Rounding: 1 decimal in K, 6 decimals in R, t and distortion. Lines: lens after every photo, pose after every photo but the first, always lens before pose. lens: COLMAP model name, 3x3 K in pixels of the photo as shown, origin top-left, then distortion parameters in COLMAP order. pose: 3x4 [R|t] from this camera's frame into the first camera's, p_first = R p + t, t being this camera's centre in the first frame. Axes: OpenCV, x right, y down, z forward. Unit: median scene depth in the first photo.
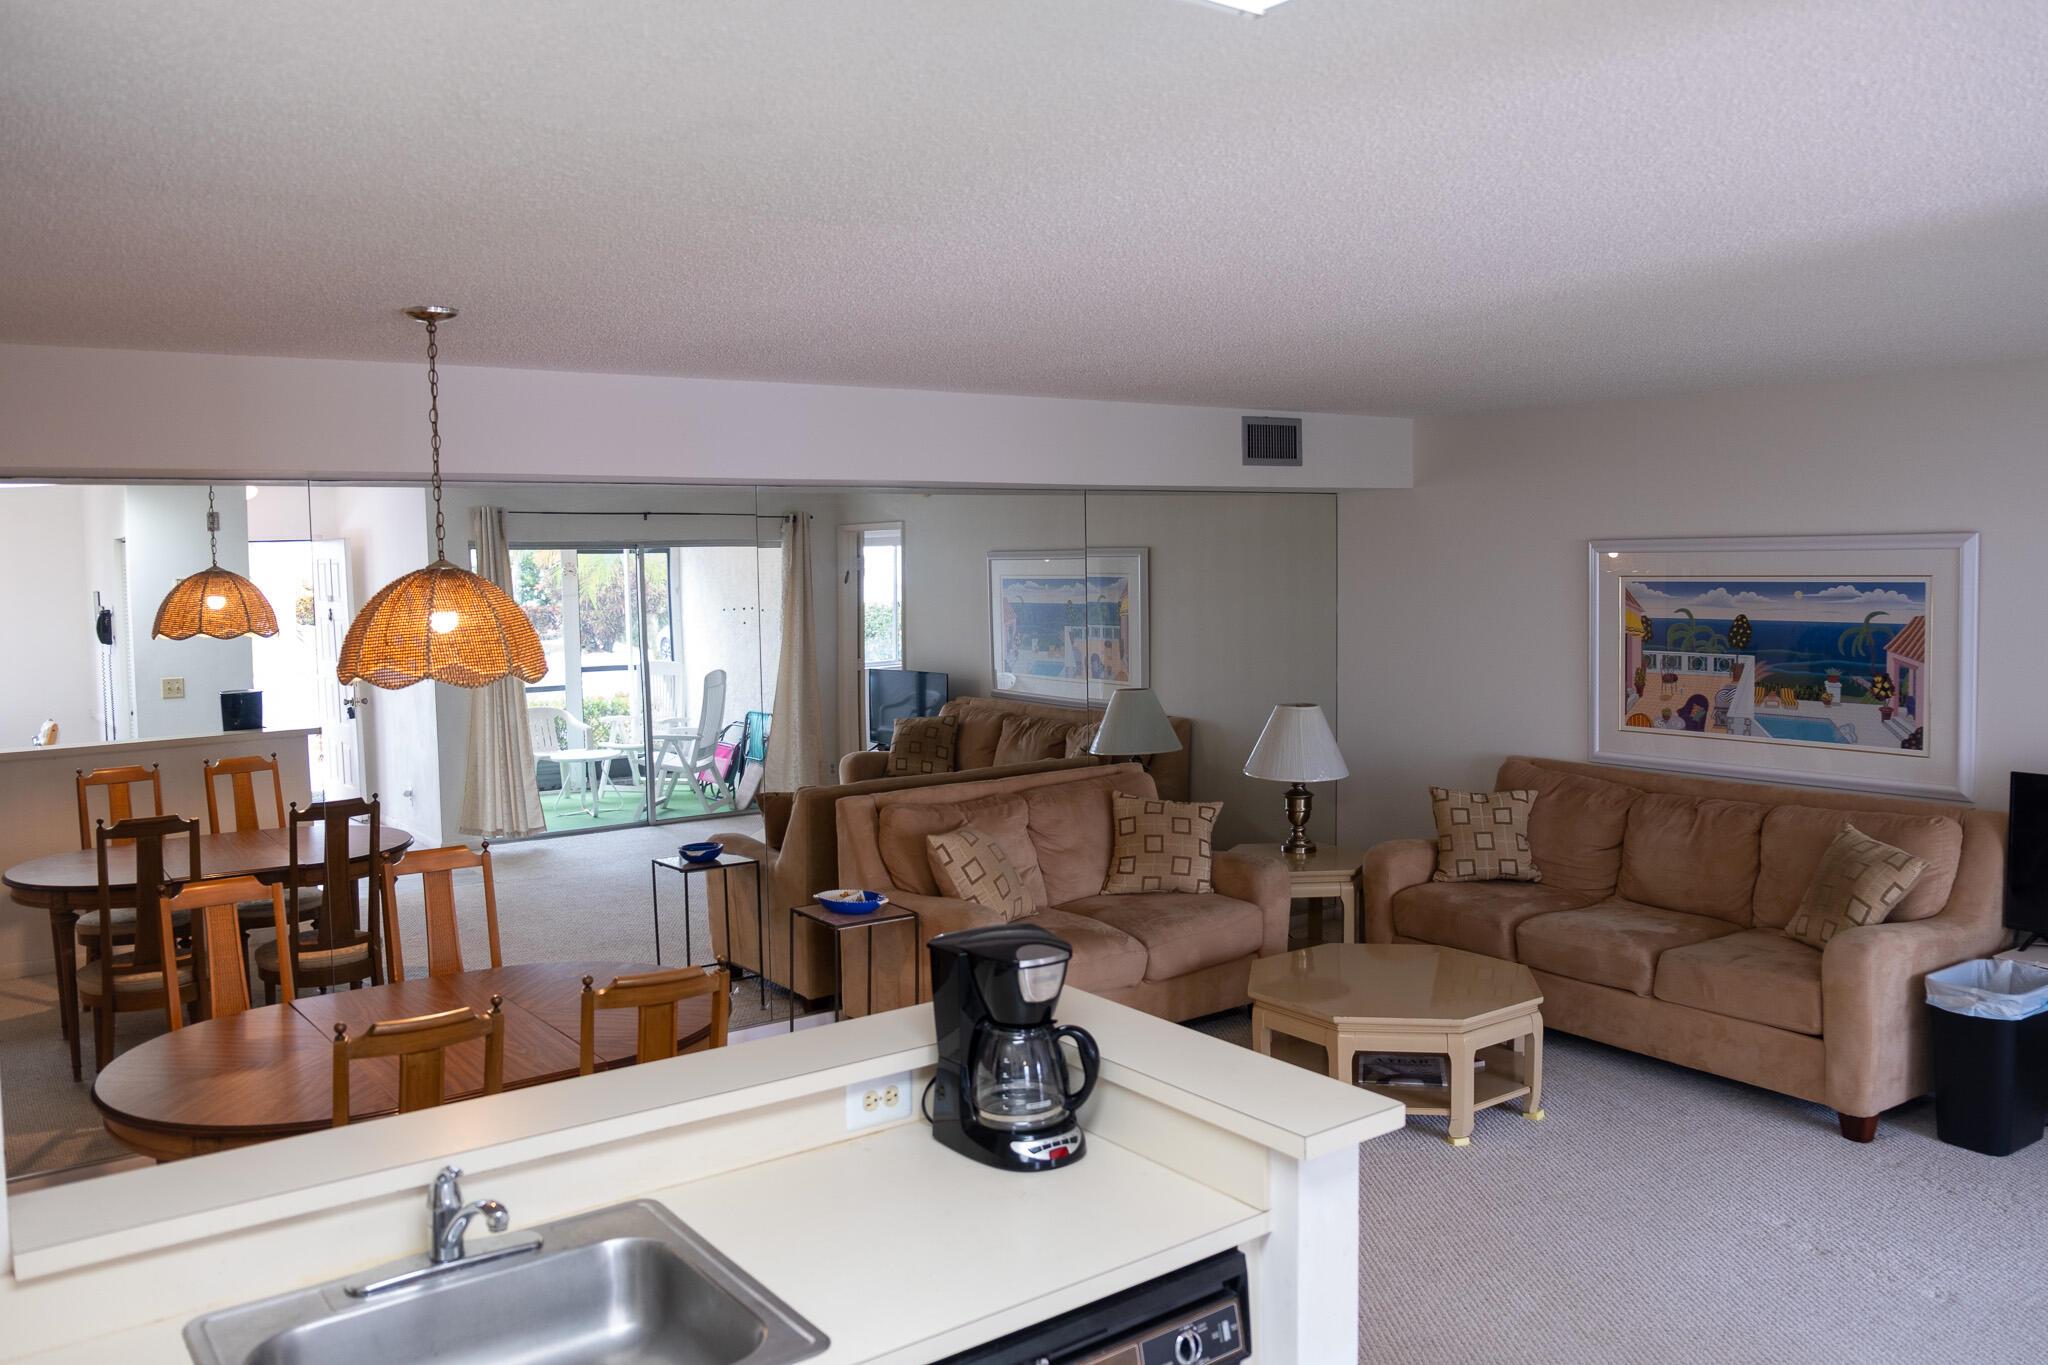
lens RADIAL K [[1562.7, 0, 1005.2], [0, 1562.7, 673.2], [0, 0, 1]] dist [-0.062966, 0.040014]
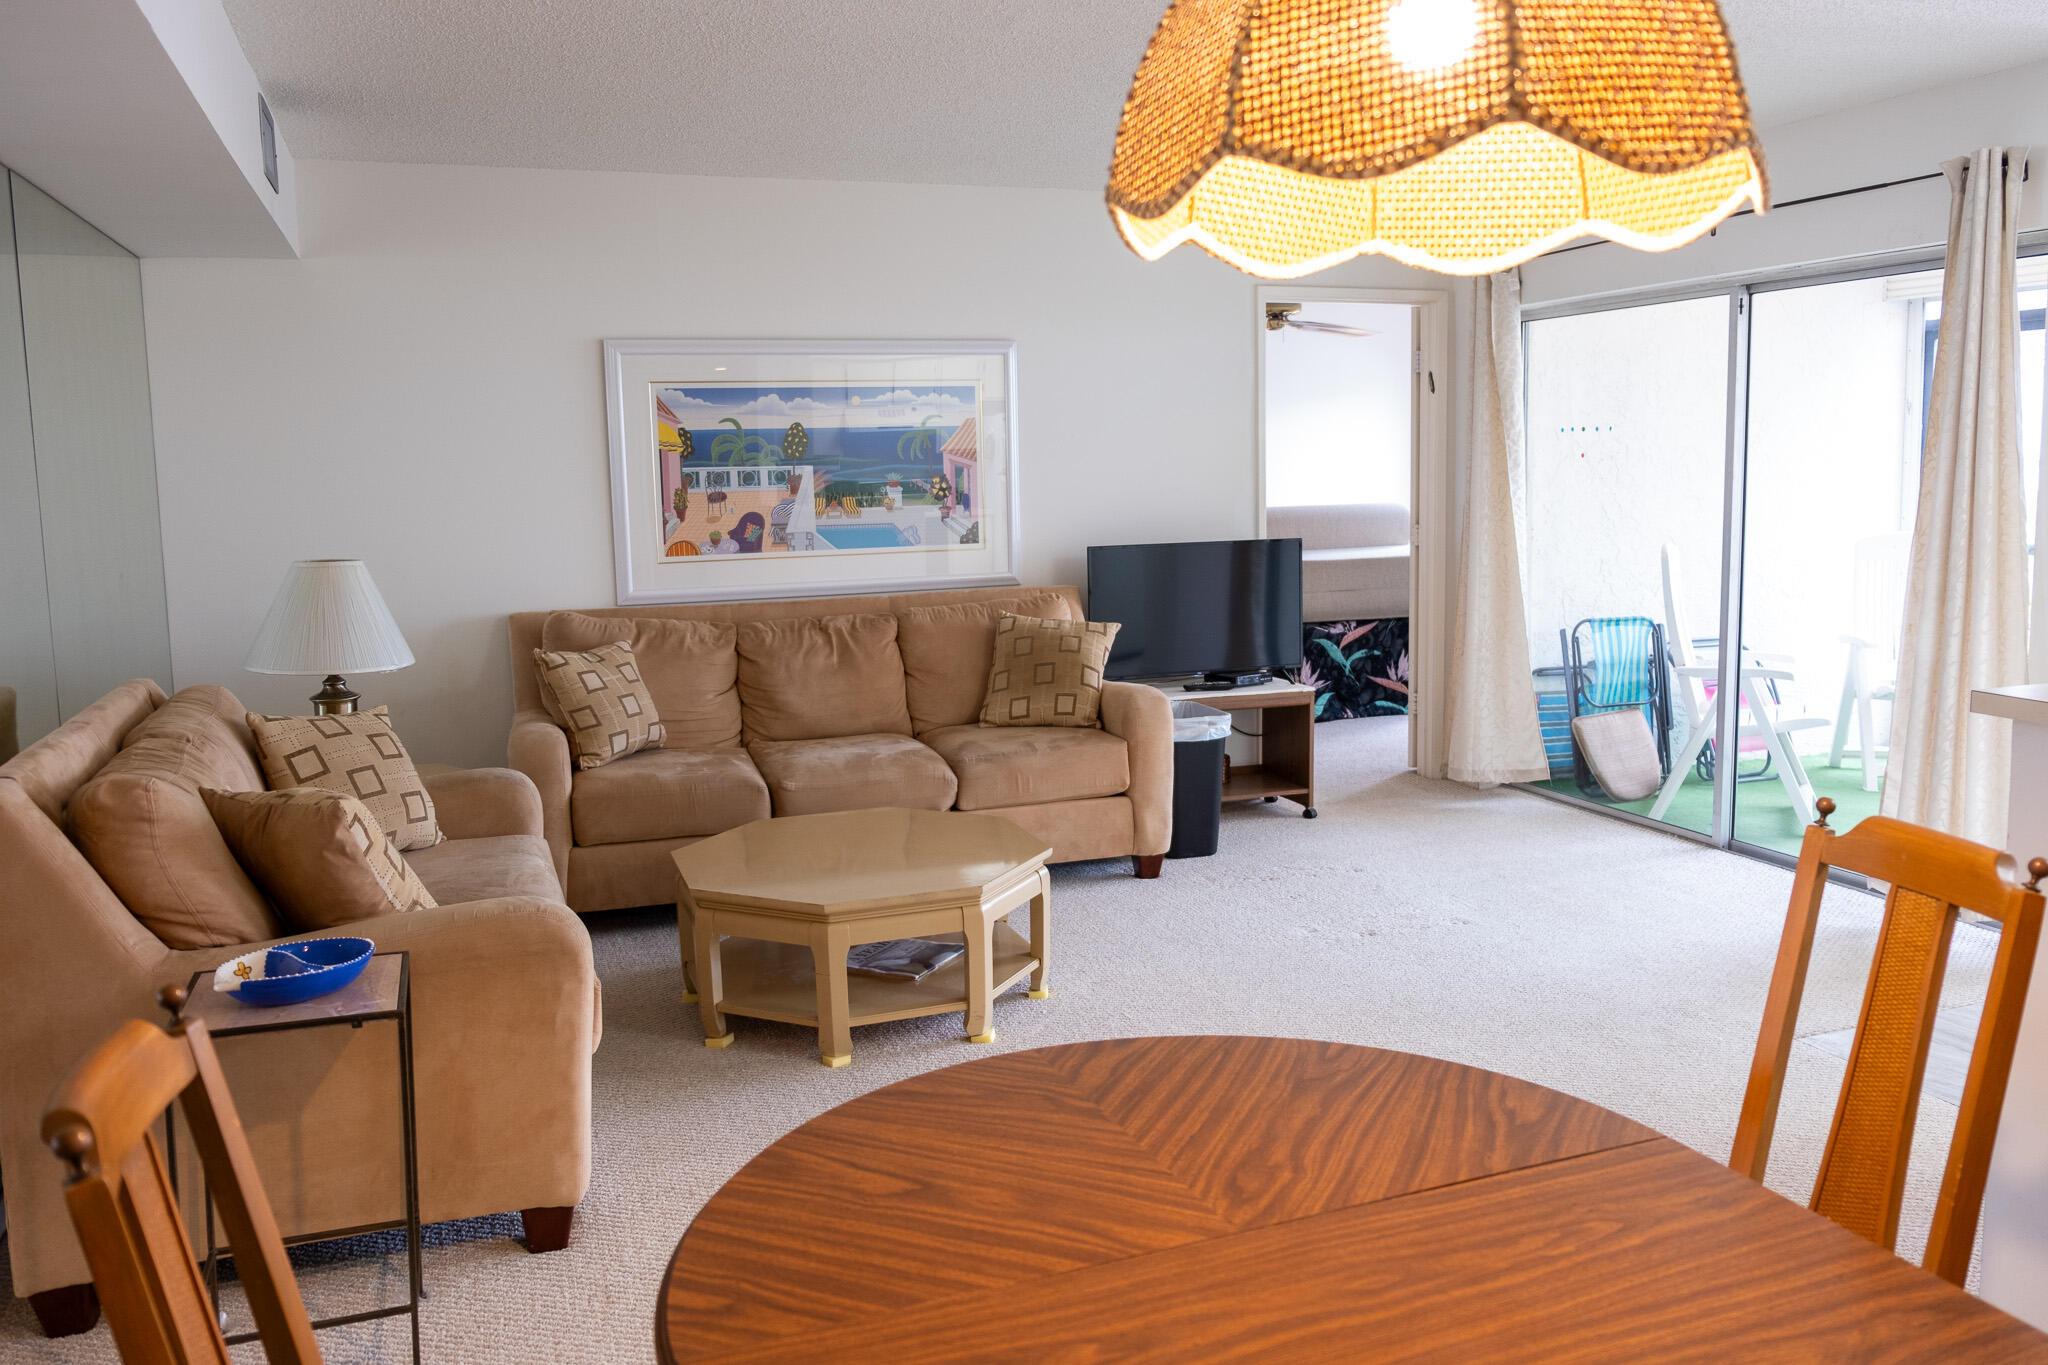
lens RADIAL K [[1618.1, 0, 1037.4], [0, 1618.1, 668.7], [0, 0, 1]] dist [-0.033995, 0.007869]
pose [[0.252626, -0.114438, 0.960773, -0.454282], [0.086457, 0.991679, 0.095386, 0.029980], [-0.963694, 0.058969, 0.260418, 0.612724]]
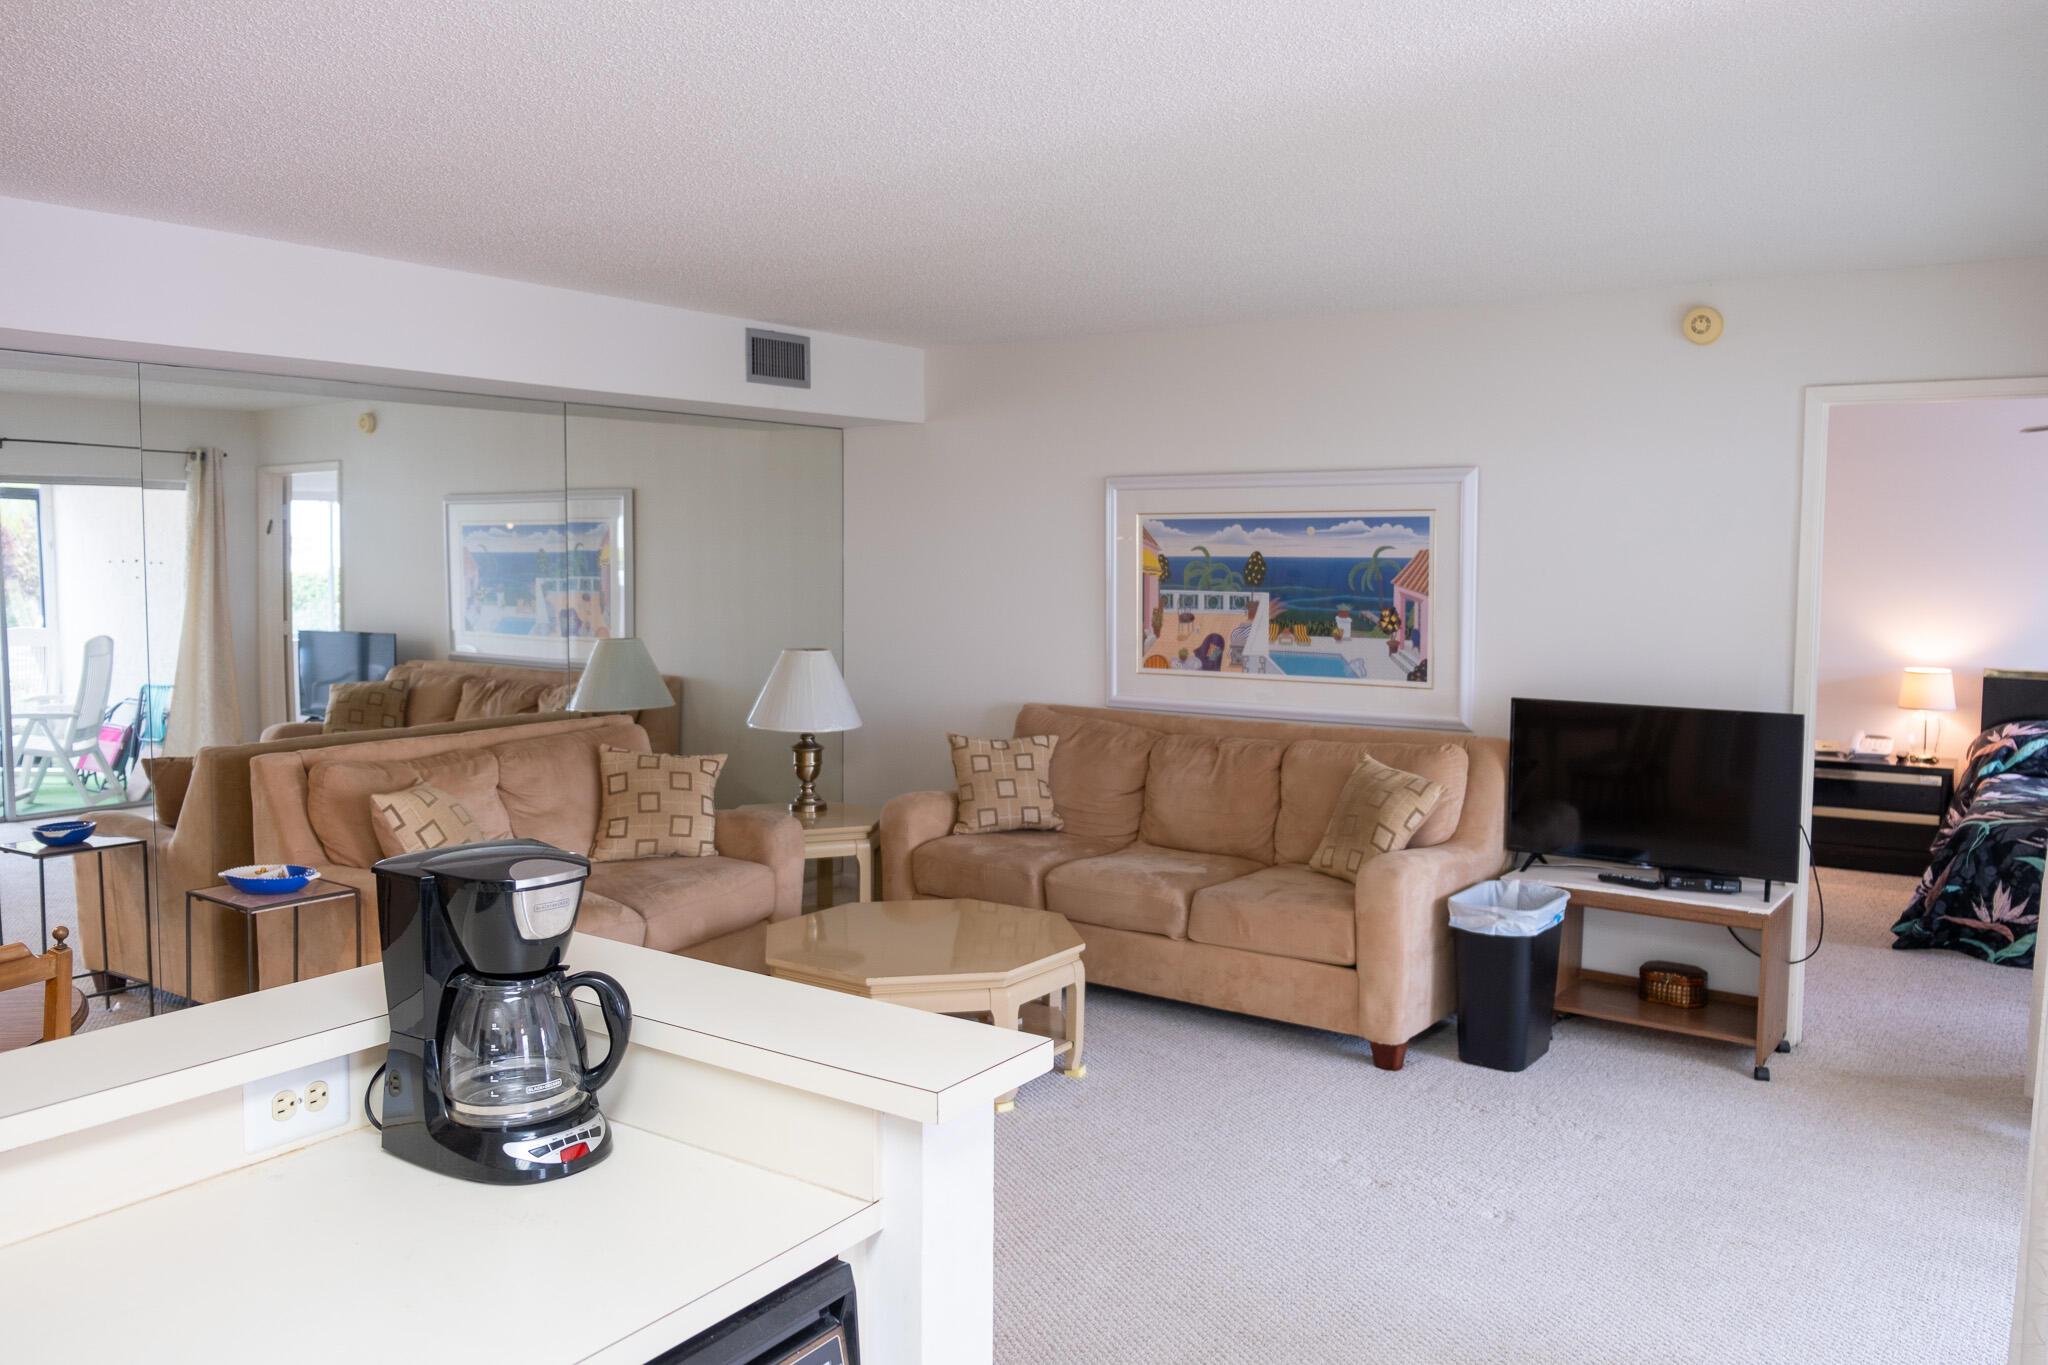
lens RADIAL K [[1565.0, 0, 1020.8], [0, 1565.0, 666.5], [0, 0, 1]] dist [-0.031040, 0.002505]
pose [[0.940816, -0.003636, 0.338897, -0.005500], [0.004291, 0.999990, -0.001182, 0.036579], [-0.338890, 0.002566, 0.940823, 0.108234]]
